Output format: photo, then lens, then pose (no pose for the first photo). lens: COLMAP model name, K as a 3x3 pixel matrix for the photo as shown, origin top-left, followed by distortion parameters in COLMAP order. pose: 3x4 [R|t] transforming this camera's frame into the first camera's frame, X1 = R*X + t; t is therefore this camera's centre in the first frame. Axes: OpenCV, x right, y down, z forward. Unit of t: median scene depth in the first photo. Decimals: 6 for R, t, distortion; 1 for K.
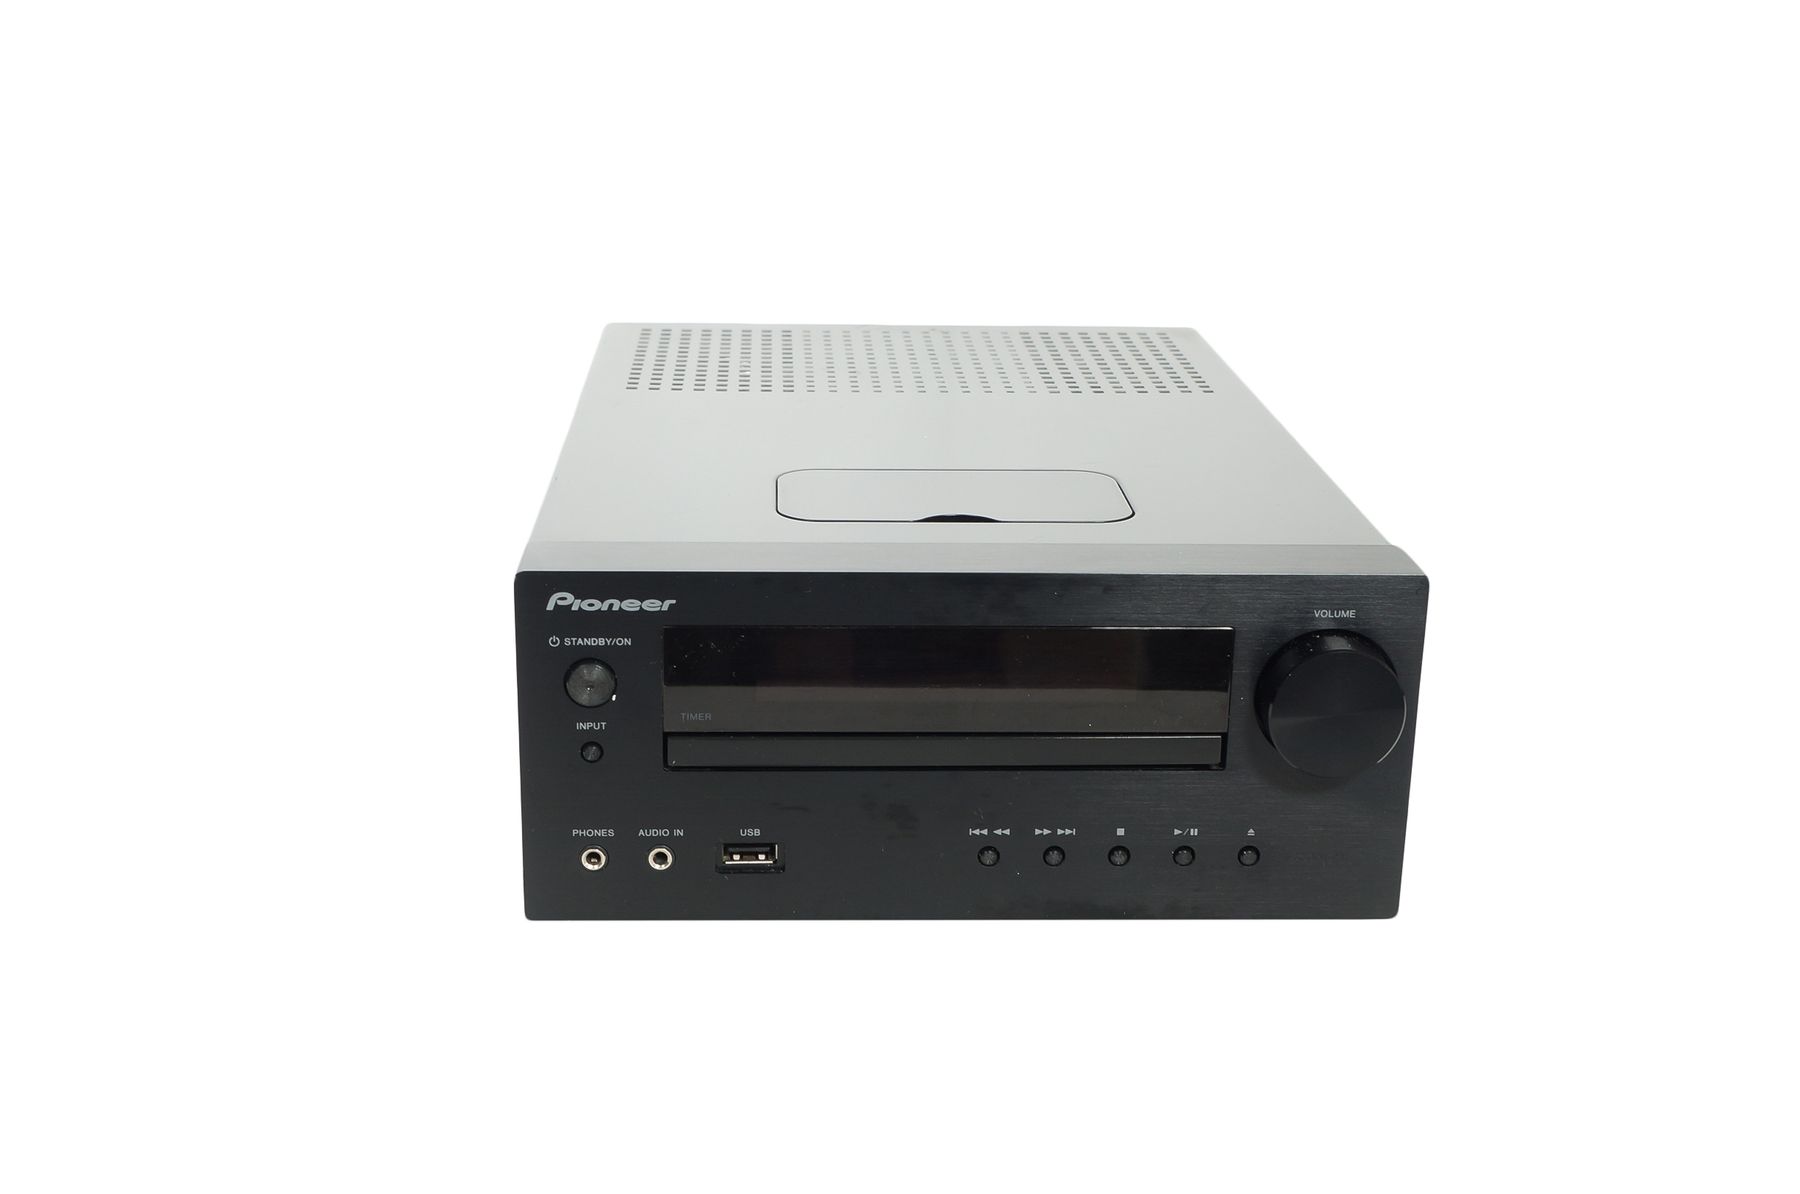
lens RADIAL K [[2349.1, 0, 906.3], [0, 2349.1, 594.6], [0, 0, 1]] dist [-0.009303, 0.000000]
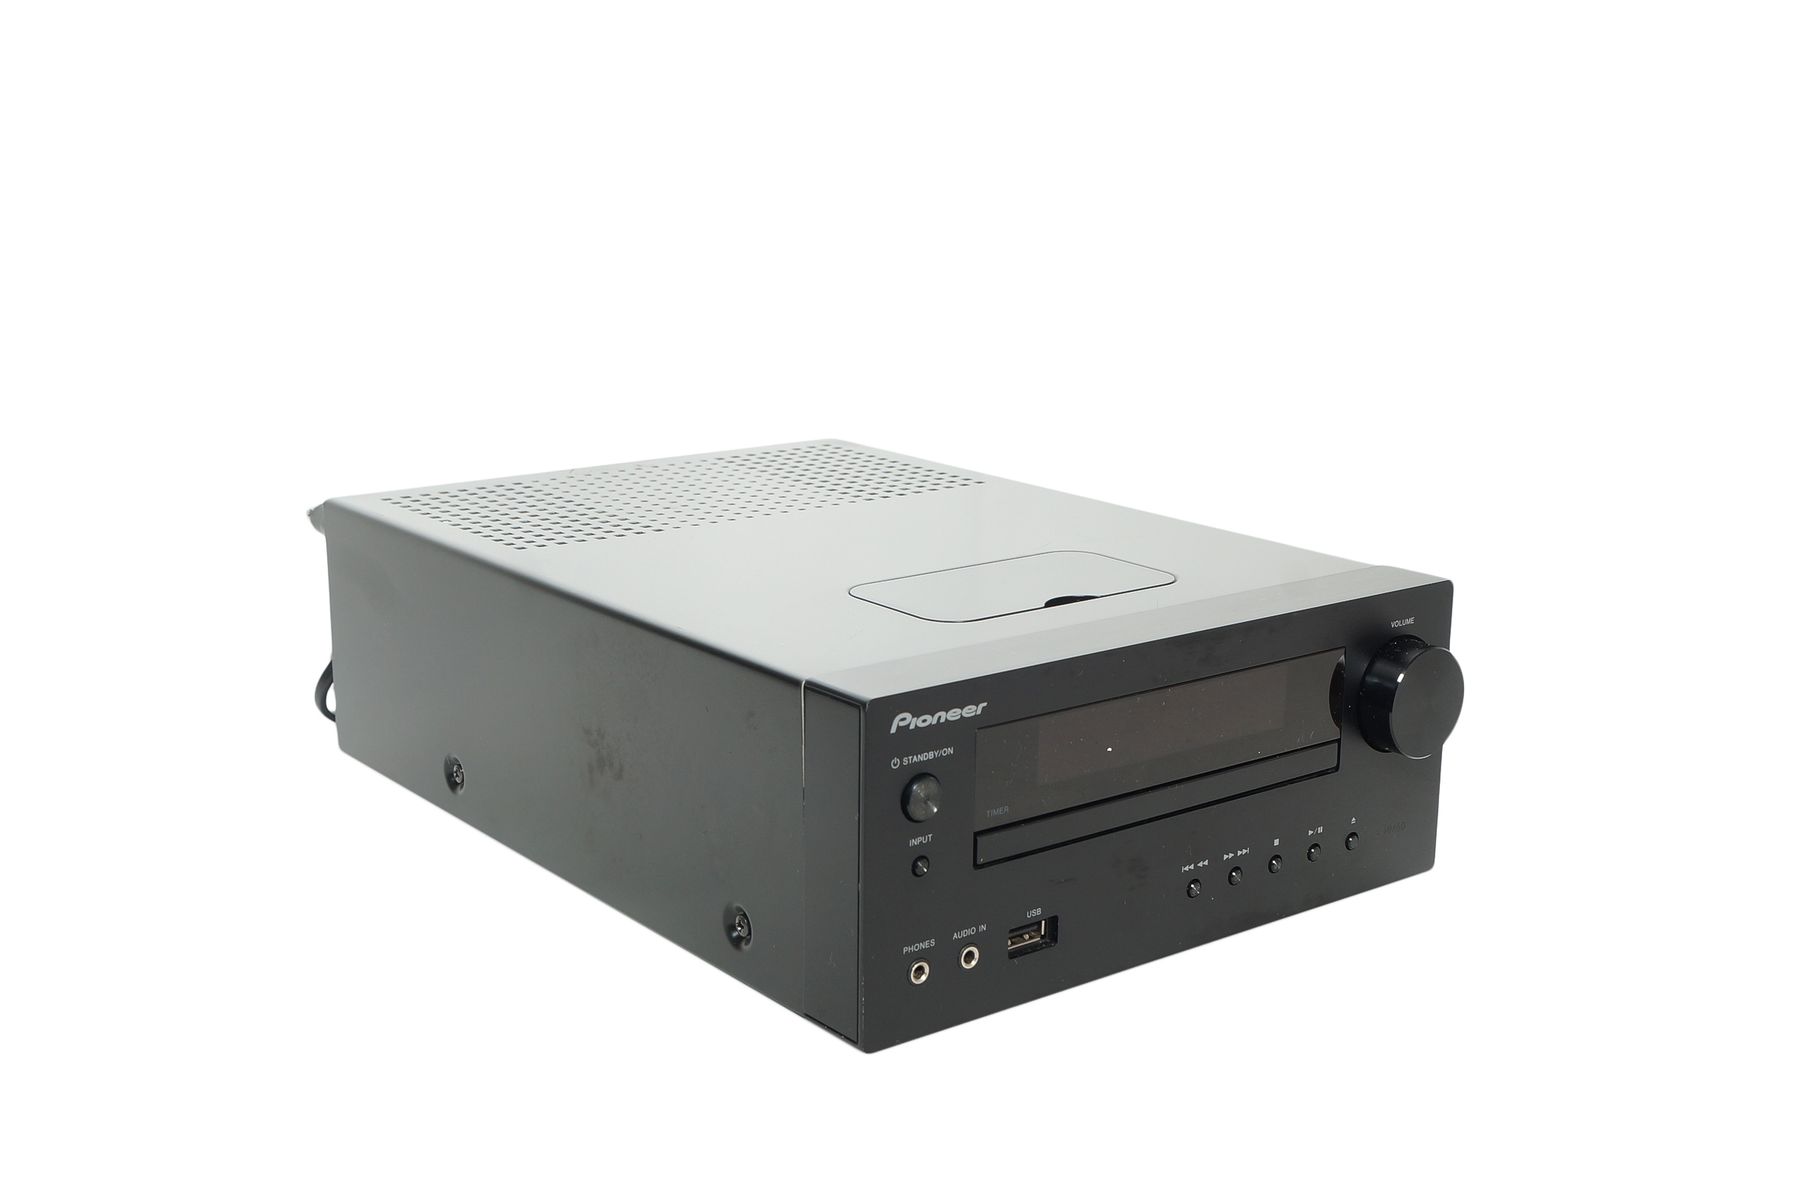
lens RADIAL K [[2349.1, 0, 900.5], [0, 2349.1, 597.2], [0, 0, 1]] dist [-0.009303, 0.000000]
pose [[0.814839, -0.147348, 0.560648, -0.698912], [0.183768, 0.982931, -0.008754, -0.041047], [-0.549788, 0.110162, 0.828008, 0.143024]]
